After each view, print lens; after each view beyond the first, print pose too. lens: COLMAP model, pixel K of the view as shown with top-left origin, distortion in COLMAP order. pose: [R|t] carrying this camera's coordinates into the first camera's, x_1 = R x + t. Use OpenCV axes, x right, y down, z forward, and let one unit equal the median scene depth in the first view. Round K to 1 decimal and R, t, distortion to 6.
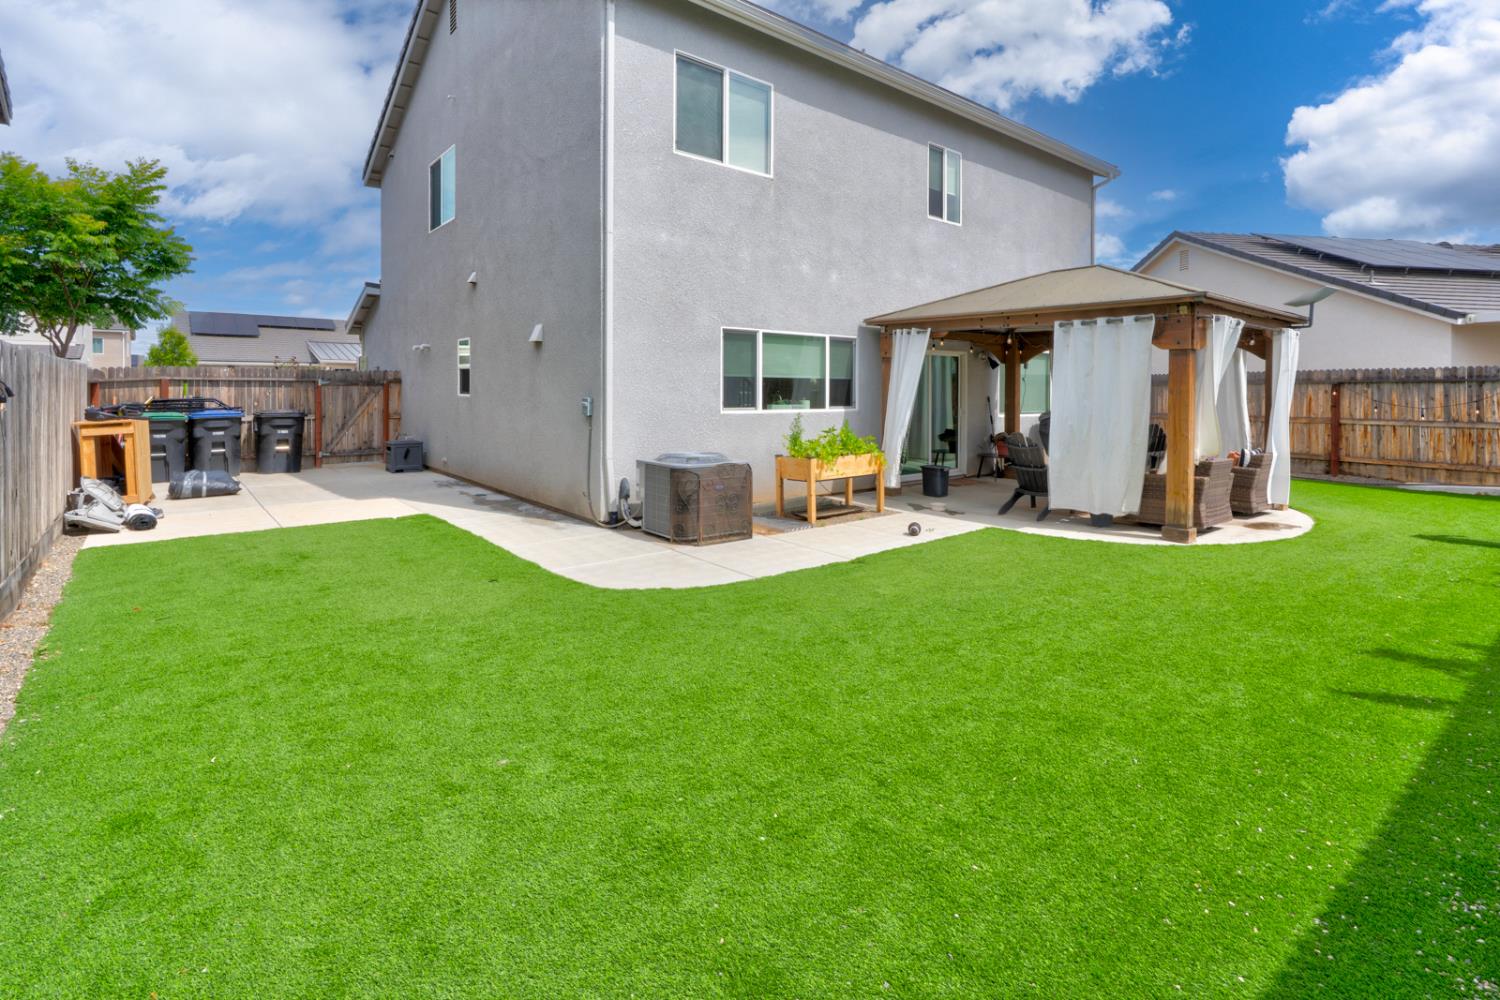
lens RADIAL K [[700.5, 0, 750.0], [0, 700.5, 500.0], [0, 0, 1]] dist [0.000732, 0.000070]
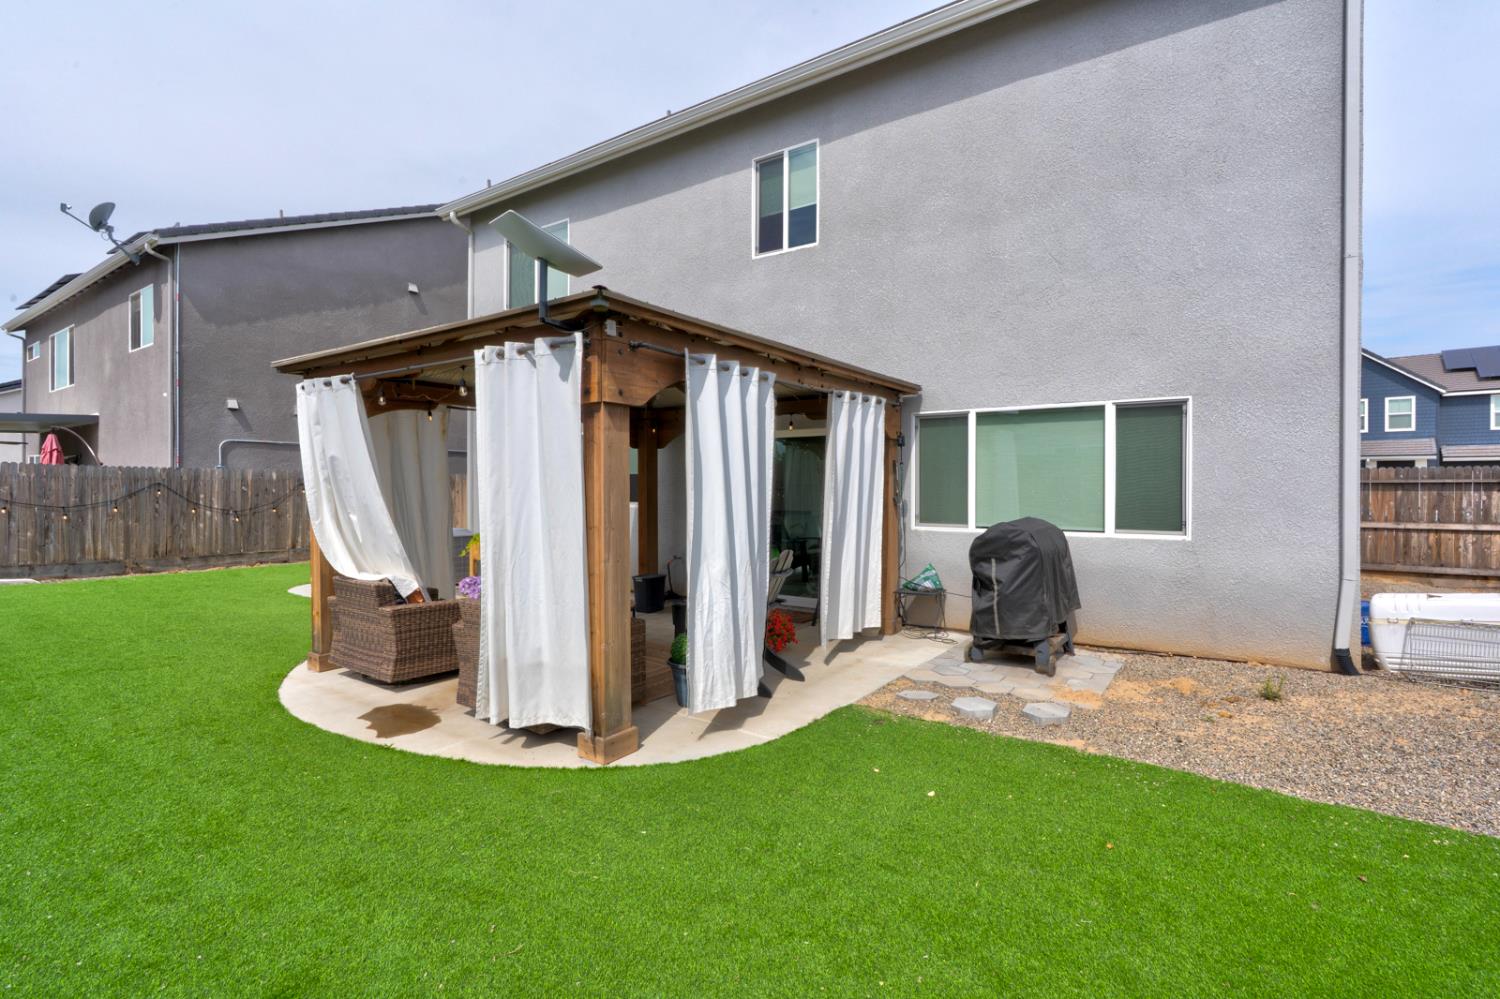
lens RADIAL K [[717.0, 0, 750.0], [0, 717.0, 499.5], [0, 0, 1]] dist [0.000327, 0.000026]
pose [[0.263780, 0.022090, -0.964330, 0.950012], [-0.142432, 0.989671, -0.016290, -0.143854], [0.954009, 0.141648, 0.264202, 0.822132]]
